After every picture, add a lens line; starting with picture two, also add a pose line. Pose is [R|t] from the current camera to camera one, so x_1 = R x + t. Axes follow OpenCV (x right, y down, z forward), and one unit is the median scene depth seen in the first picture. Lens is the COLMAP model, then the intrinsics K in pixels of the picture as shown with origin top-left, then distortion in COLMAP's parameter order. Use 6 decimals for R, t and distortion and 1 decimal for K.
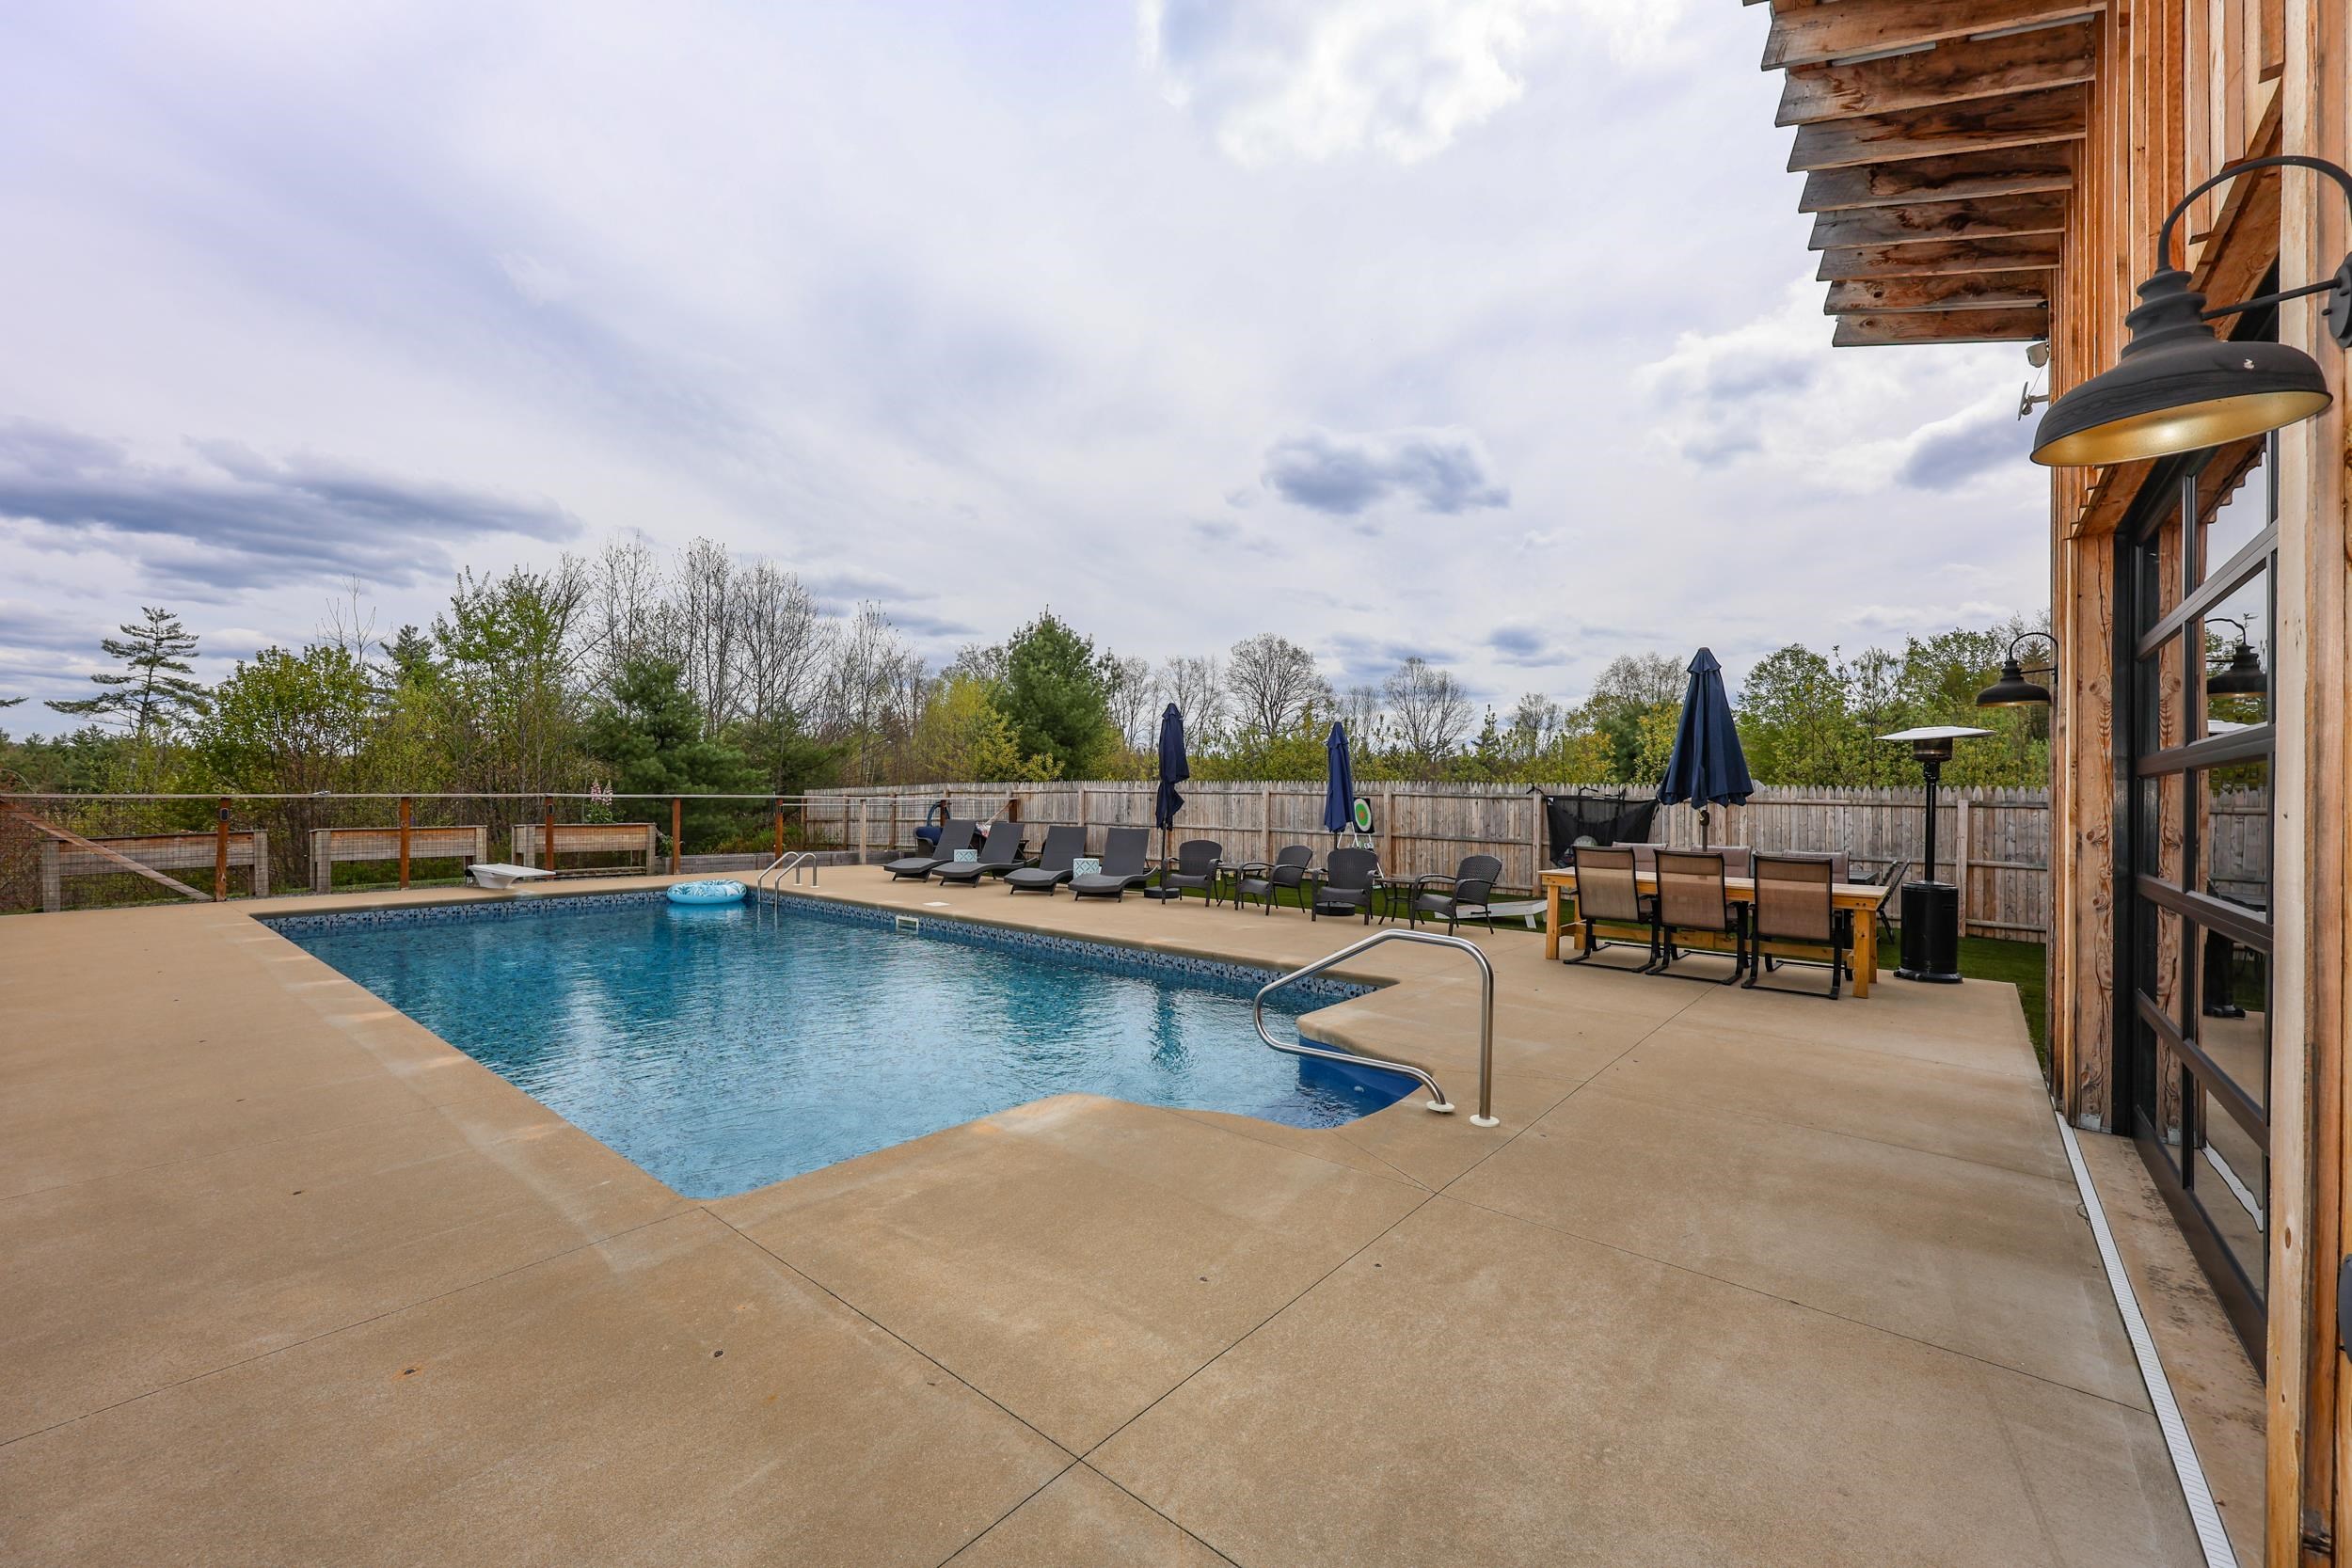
lens RADIAL K [[971.6, 0, 1157.5], [0, 971.6, 794.0], [0, 0, 1]] dist [0.009709, 0.000004]
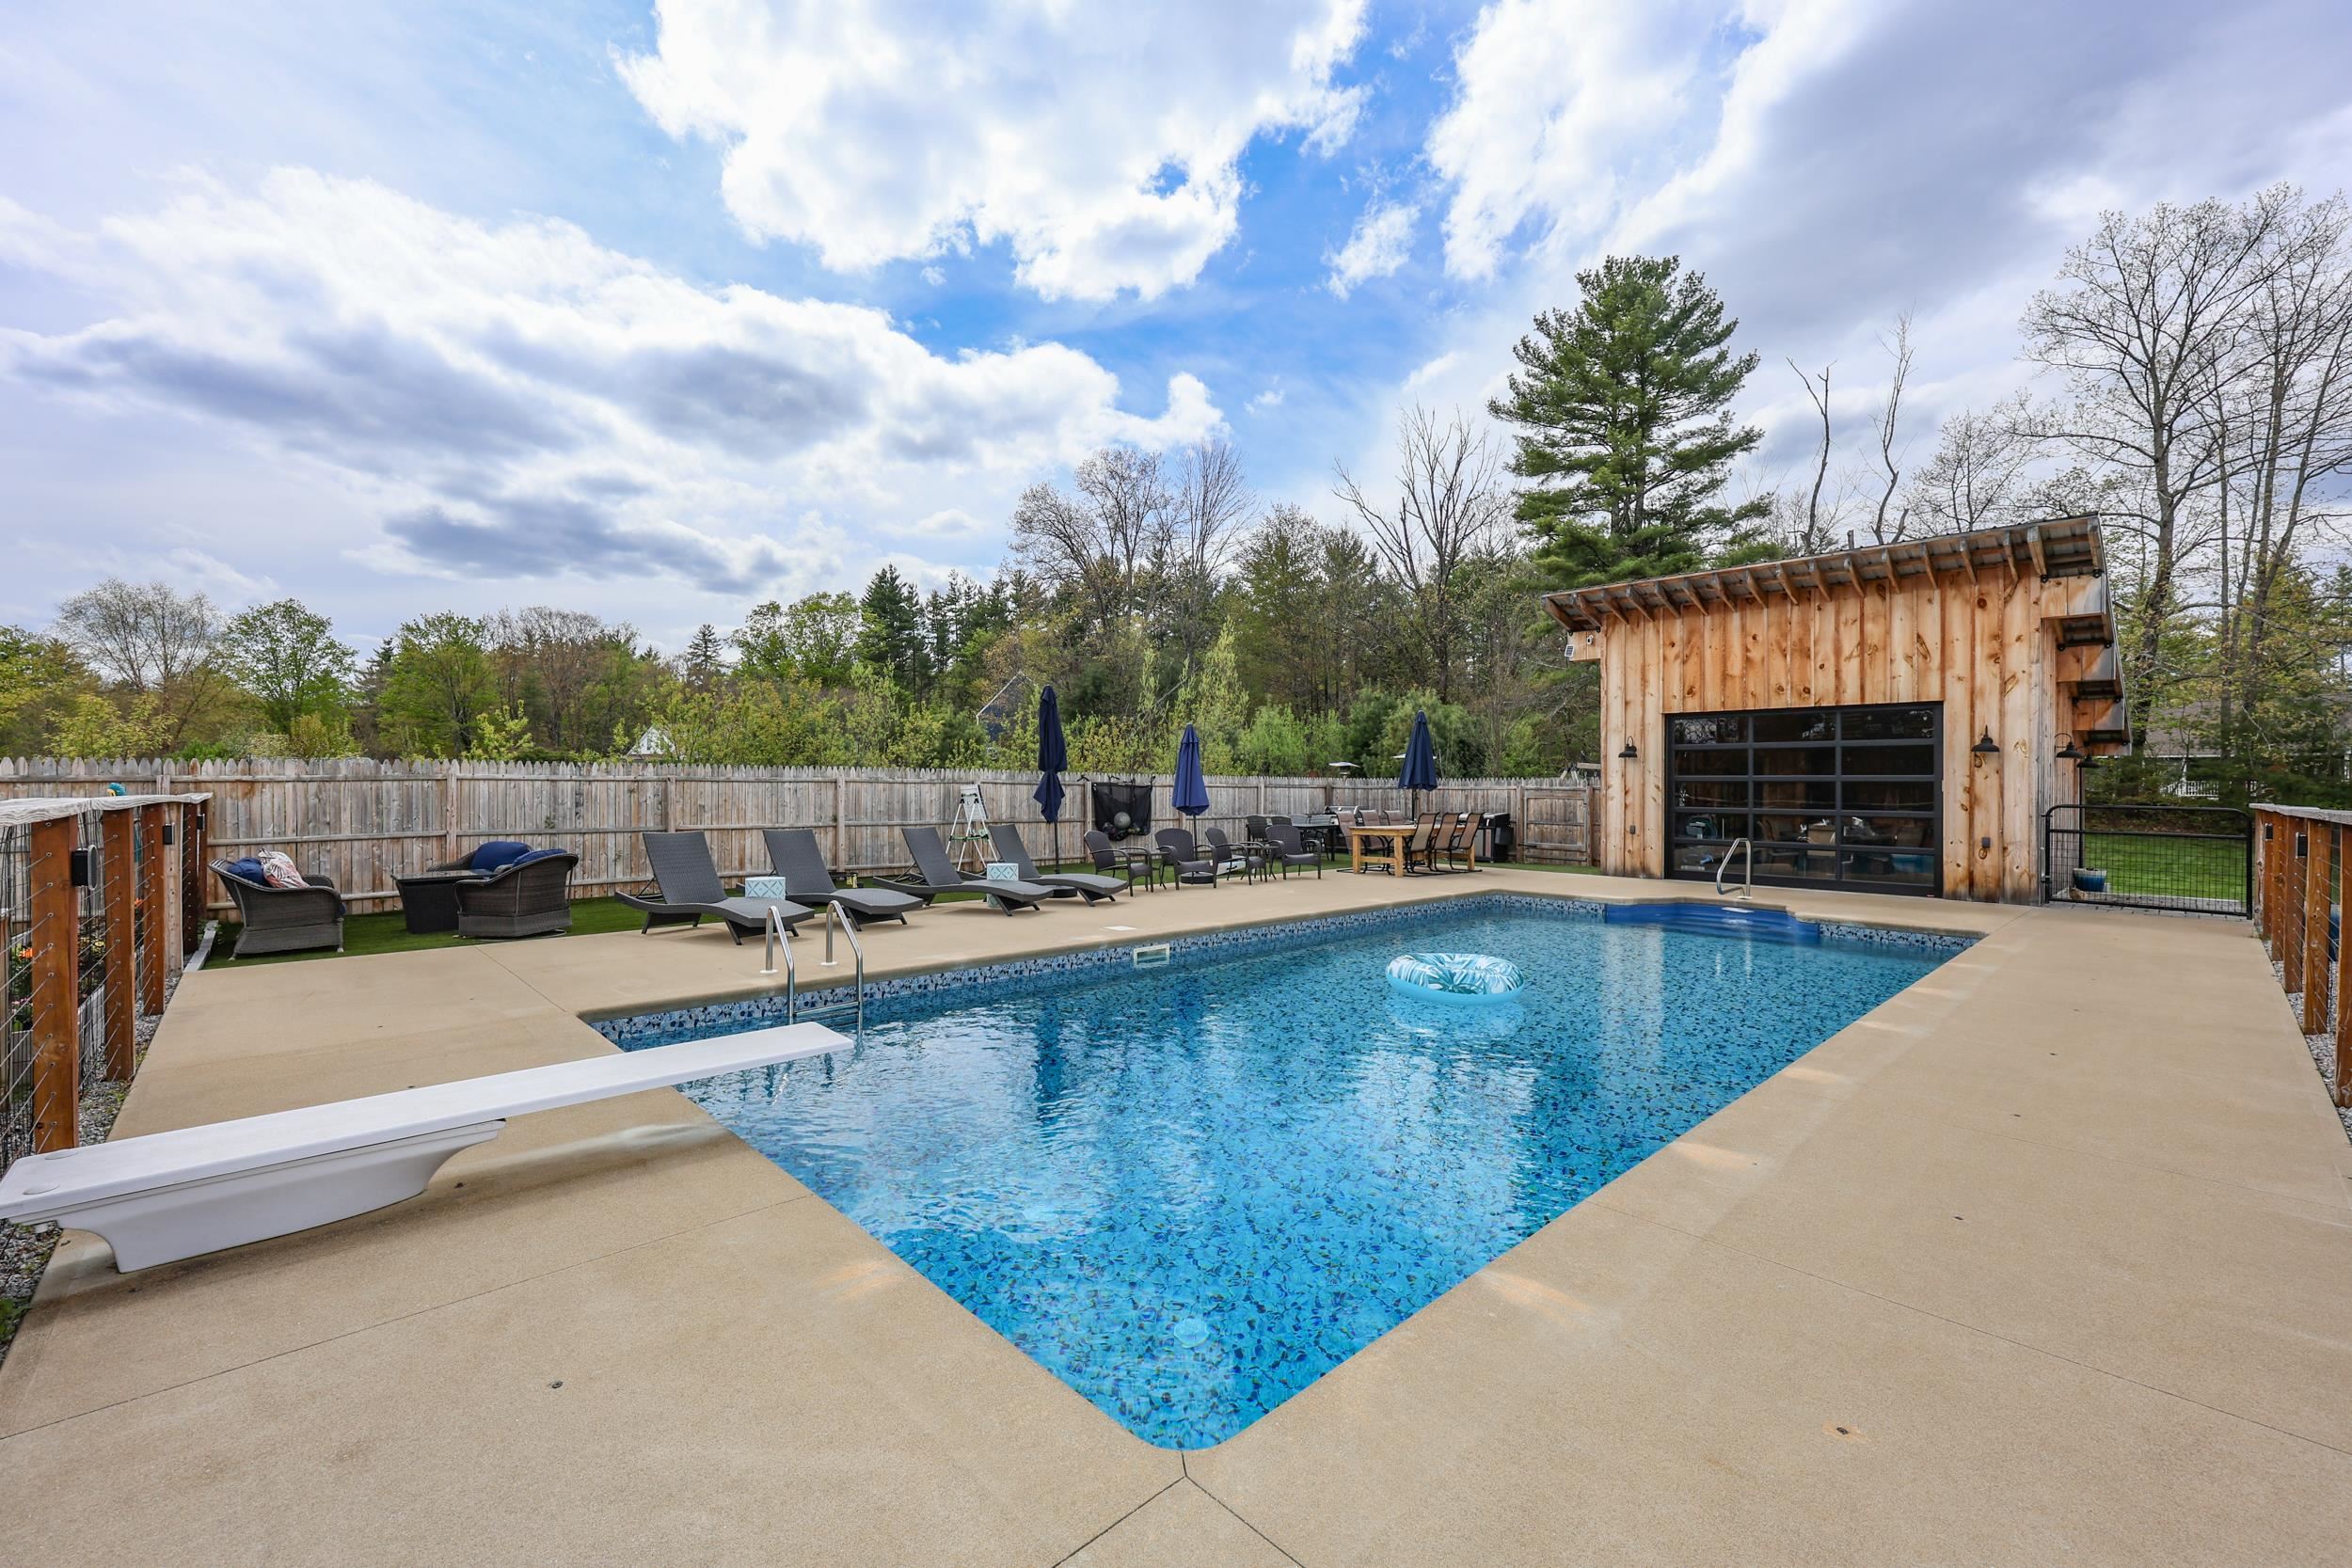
lens RADIAL K [[971.6, 0, 1157.7], [0, 971.6, 781.0], [0, 0, 1]] dist [0.009709, 0.000004]
pose [[0.138262, -0.008213, 0.990362, -0.889992], [-0.005267, 0.999945, 0.009028, -0.013295], [-0.990382, -0.006464, 0.138211, 0.758389]]
